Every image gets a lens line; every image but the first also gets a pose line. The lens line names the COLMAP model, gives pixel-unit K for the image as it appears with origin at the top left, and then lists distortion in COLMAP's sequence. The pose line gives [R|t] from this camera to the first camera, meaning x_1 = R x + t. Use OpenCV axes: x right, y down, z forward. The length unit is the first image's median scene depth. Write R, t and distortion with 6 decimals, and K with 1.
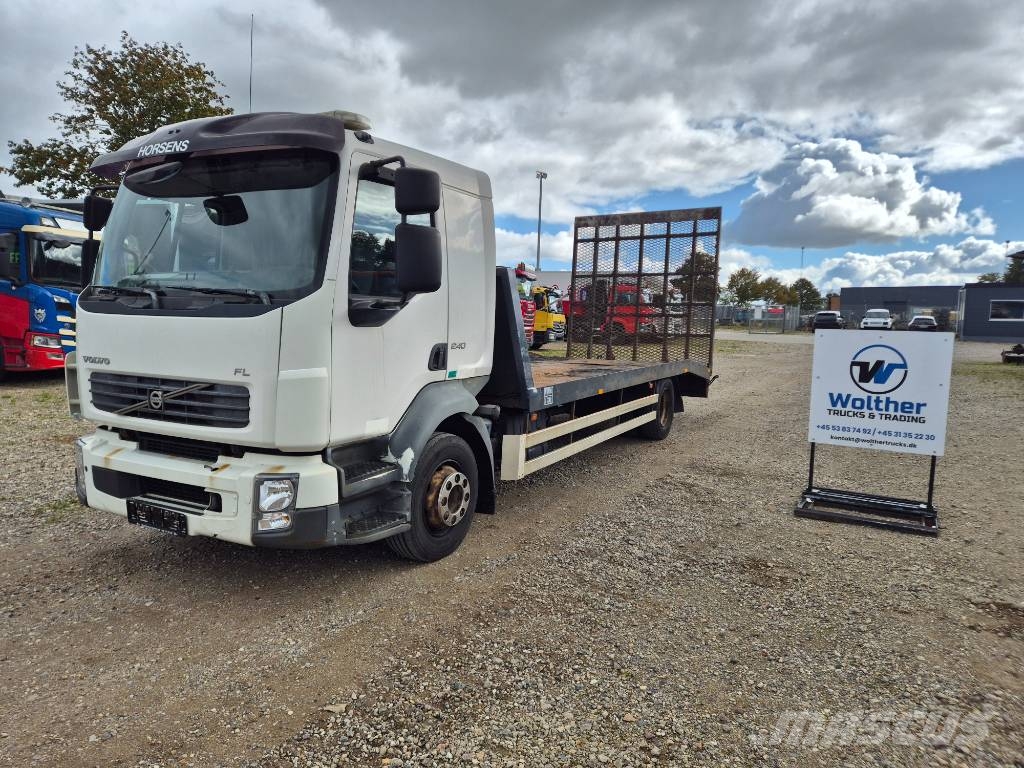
lens RADIAL K [[673.8, 0, 526.2], [0, 673.8, 376.6], [0, 0, 1]] dist [0.091102, -0.083491]
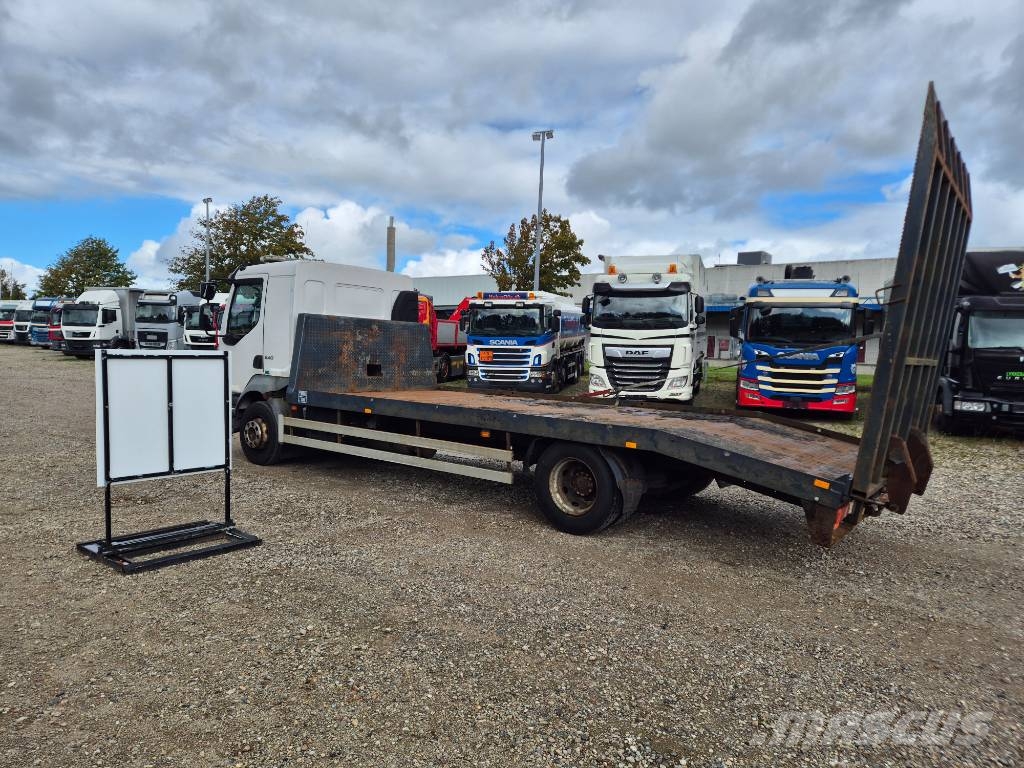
lens RADIAL K [[673.7, 0, 501.9], [0, 673.7, 385.9], [0, 0, 1]] dist [0.092672, -0.076918]
pose [[-0.170325, 0.031183, -0.984894, 1.429750], [-0.127073, 0.990458, 0.053335, -0.130310], [0.977160, 0.134238, -0.164738, 1.687068]]
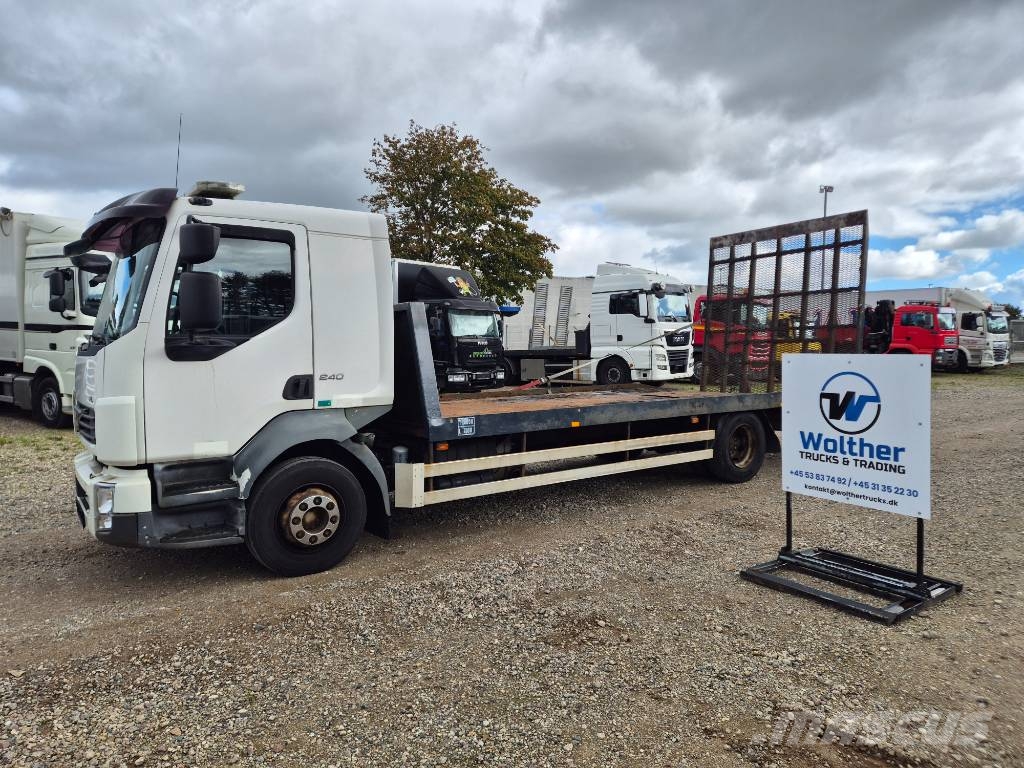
lens RADIAL K [[678.9, 0, 546.5], [0, 678.9, 381.8], [0, 0, 1]] dist [0.045713, -0.030405]
pose [[0.902785, -0.005164, -0.430061, 0.580599], [-0.012471, 0.999193, -0.038179, -0.000381], [0.429911, 0.039831, 0.901992, 0.146757]]
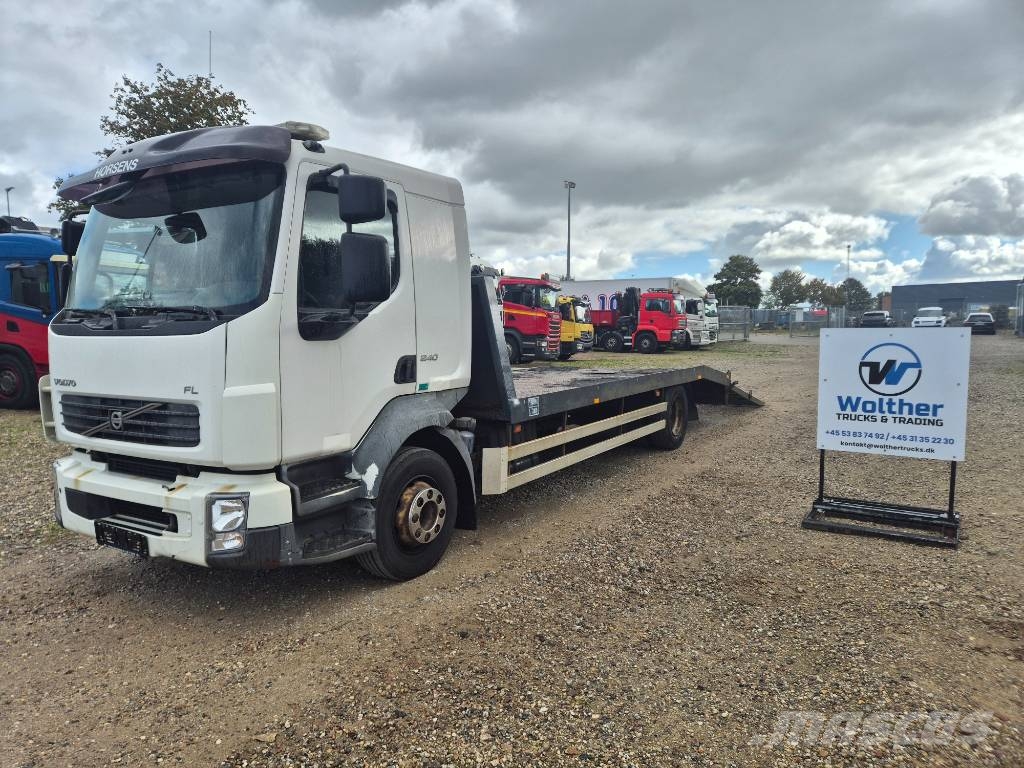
lens RADIAL K [[674.9, 0, 517.4], [0, 674.9, 384.3], [0, 0, 1]] dist [0.091928, -0.080814]
pose [[0.996901, -0.027490, -0.073707, 0.083612], [0.026988, 0.999605, -0.007799, 0.003542], [0.073892, 0.005786, 0.997249, 0.032231]]
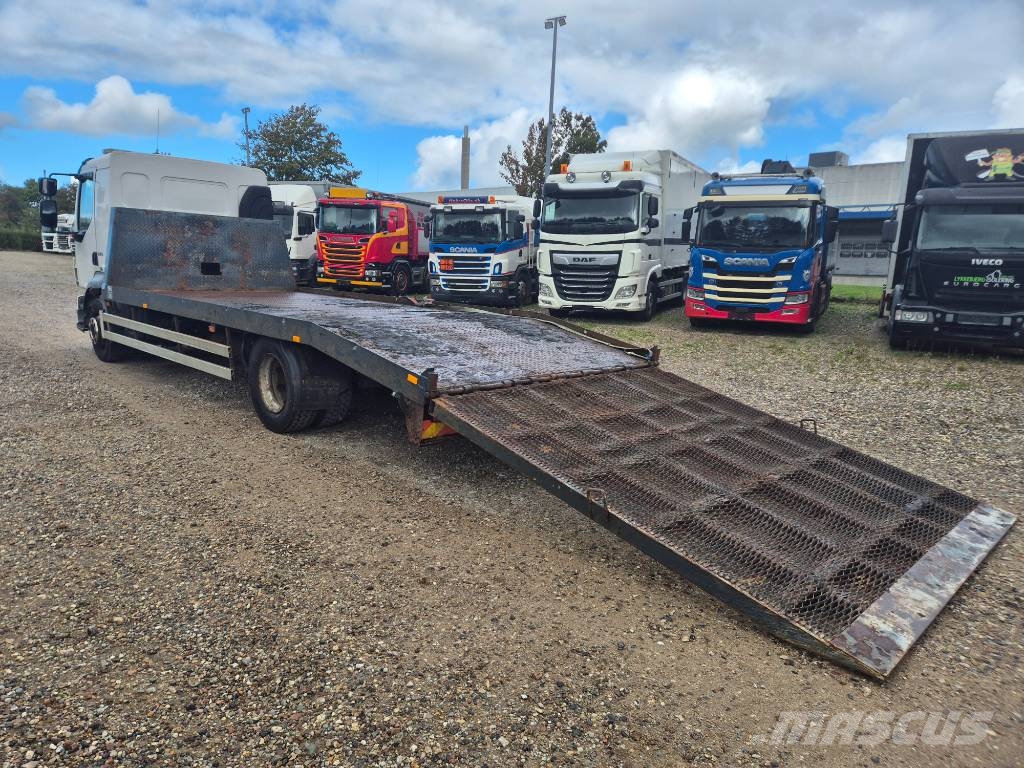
lens RADIAL K [[674.9, 0, 517.4], [0, 674.9, 384.3], [0, 0, 1]] dist [0.091928, -0.080814]
pose [[-0.303285, 0.138824, -0.942733, 1.189538], [-0.127492, 0.974524, 0.184520, -0.171015], [0.944333, 0.176153, -0.277860, 2.365961]]
